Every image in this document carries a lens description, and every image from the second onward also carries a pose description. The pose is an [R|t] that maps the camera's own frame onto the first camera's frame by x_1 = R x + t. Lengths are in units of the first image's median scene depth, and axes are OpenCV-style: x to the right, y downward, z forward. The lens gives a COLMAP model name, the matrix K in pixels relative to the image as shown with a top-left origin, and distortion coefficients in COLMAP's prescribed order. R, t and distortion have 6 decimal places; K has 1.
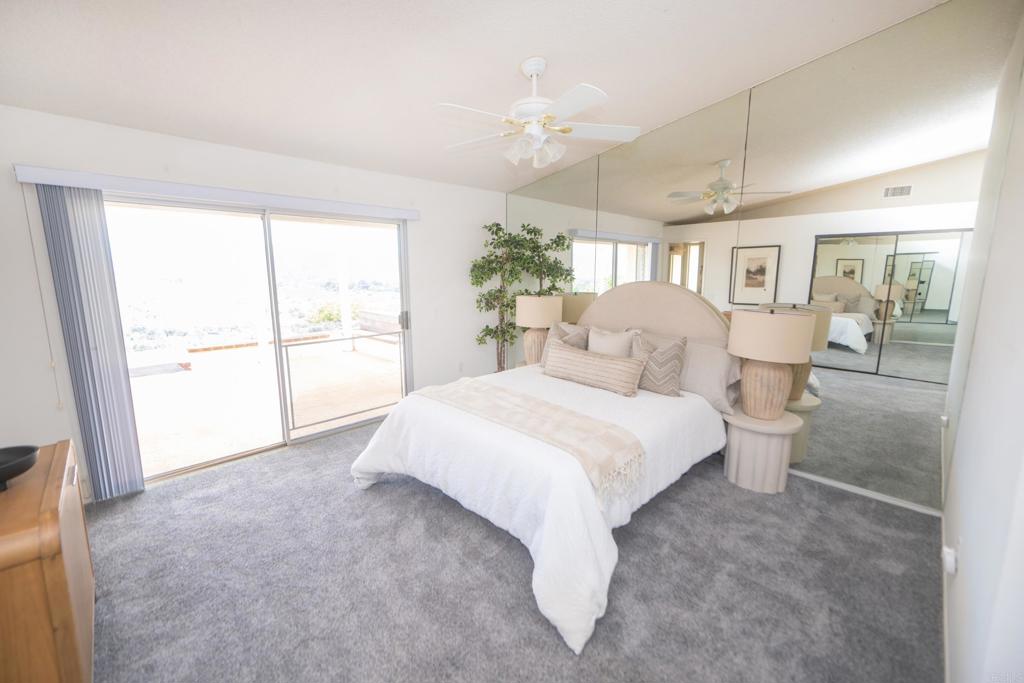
lens RADIAL K [[406.0, 0, 510.7], [0, 406.0, 341.9], [0, 0, 1]] dist [0.000113, -0.000259]
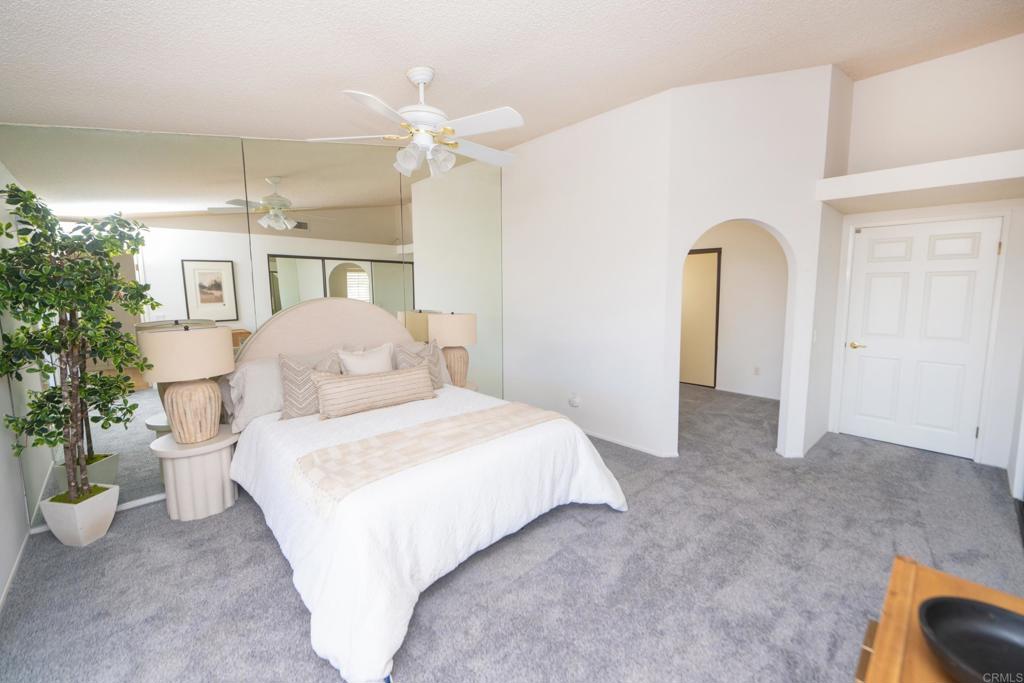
lens RADIAL K [[406.0, 0, 506.9], [0, 406.0, 334.7], [0, 0, 1]] dist [0.000113, -0.000259]
pose [[0.045788, -0.124992, 0.991101, -0.323141], [0.172051, 0.978302, 0.115430, -0.053768], [-0.984023, 0.165234, 0.066299, 0.274598]]
